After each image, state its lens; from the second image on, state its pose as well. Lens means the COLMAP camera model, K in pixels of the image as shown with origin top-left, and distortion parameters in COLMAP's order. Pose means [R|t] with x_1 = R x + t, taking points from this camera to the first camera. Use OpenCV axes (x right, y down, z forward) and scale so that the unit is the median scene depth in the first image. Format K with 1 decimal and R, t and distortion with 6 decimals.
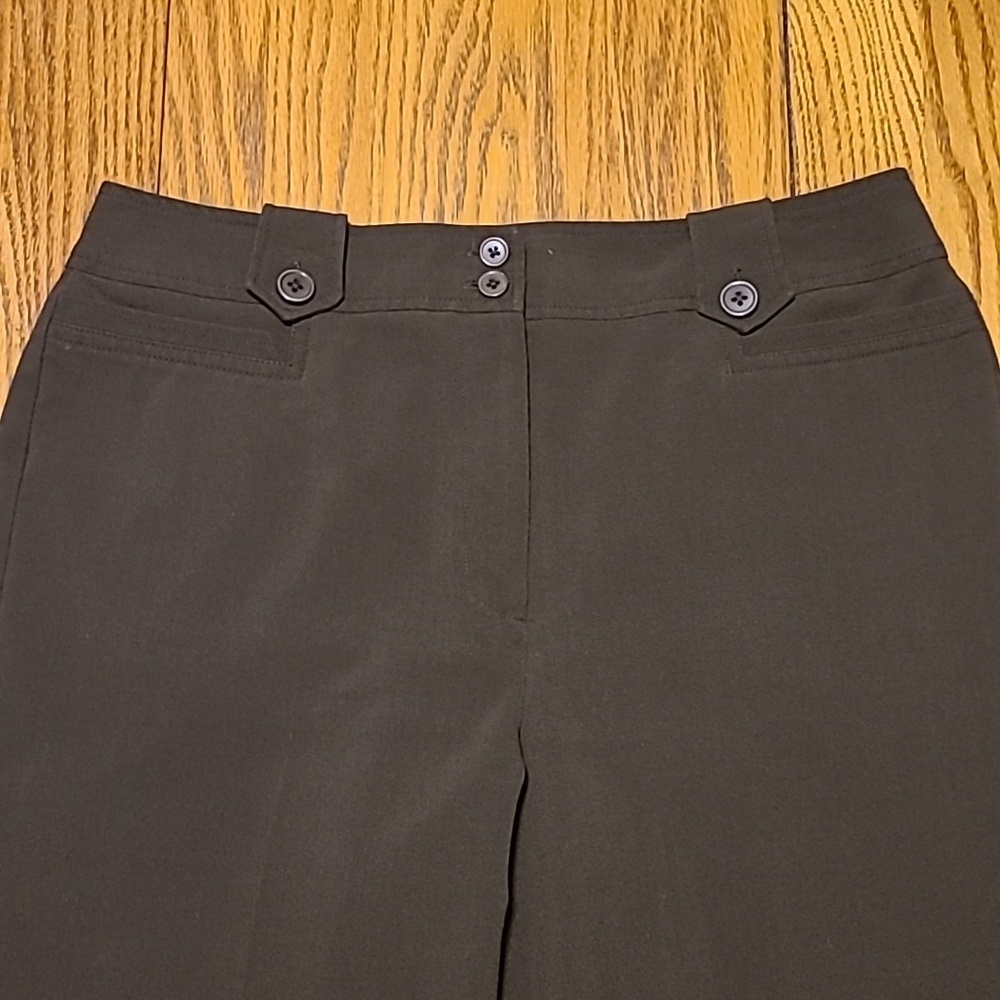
lens RADIAL K [[1223.0, 0, 500.0], [0, 1223.0, 500.0], [0, 0, 1]] dist [0.015931, -0.004015]
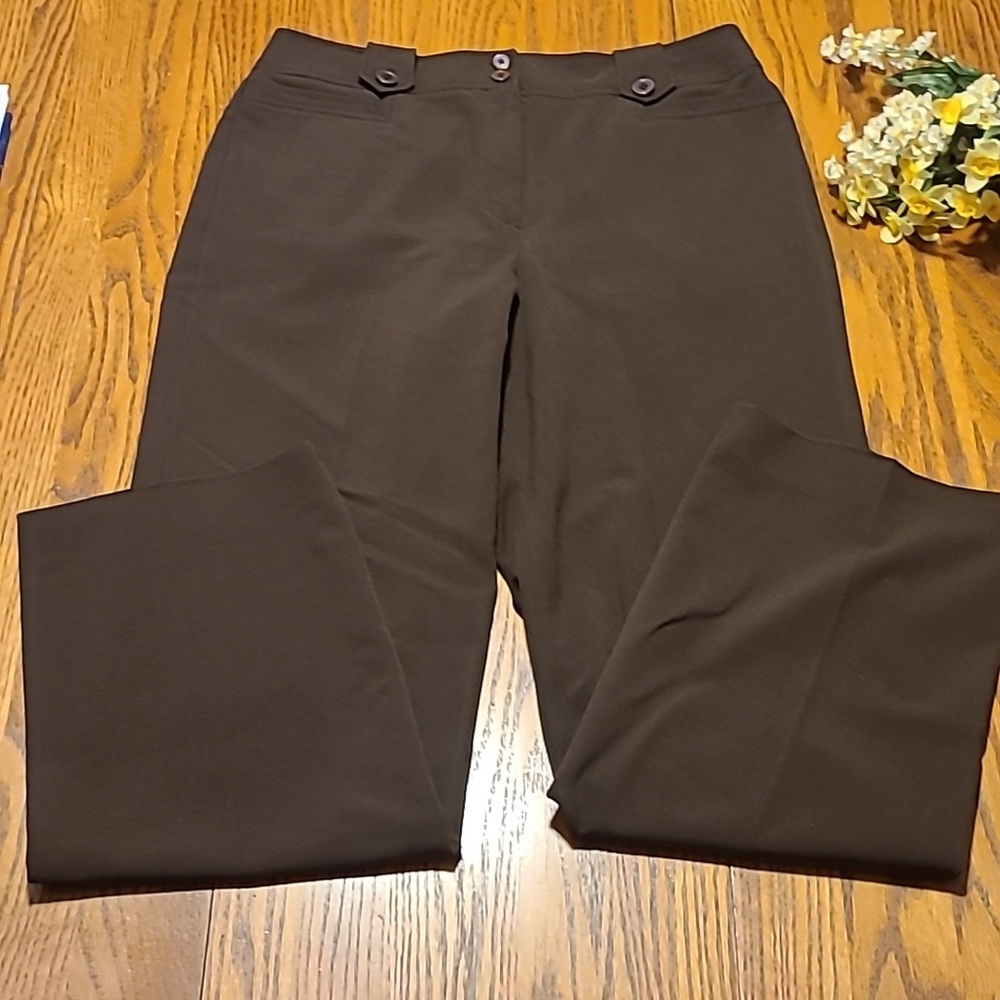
lens RADIAL K [[1223.0, 0, 500.0], [0, 1223.0, 500.0], [0, 0, 1]] dist [0.015931, -0.004015]
pose [[0.999862, 0.014061, 0.008842, -0.014386], [-0.010952, 0.958304, -0.285539, 0.878036], [-0.012489, 0.285403, 0.958326, -0.481790]]
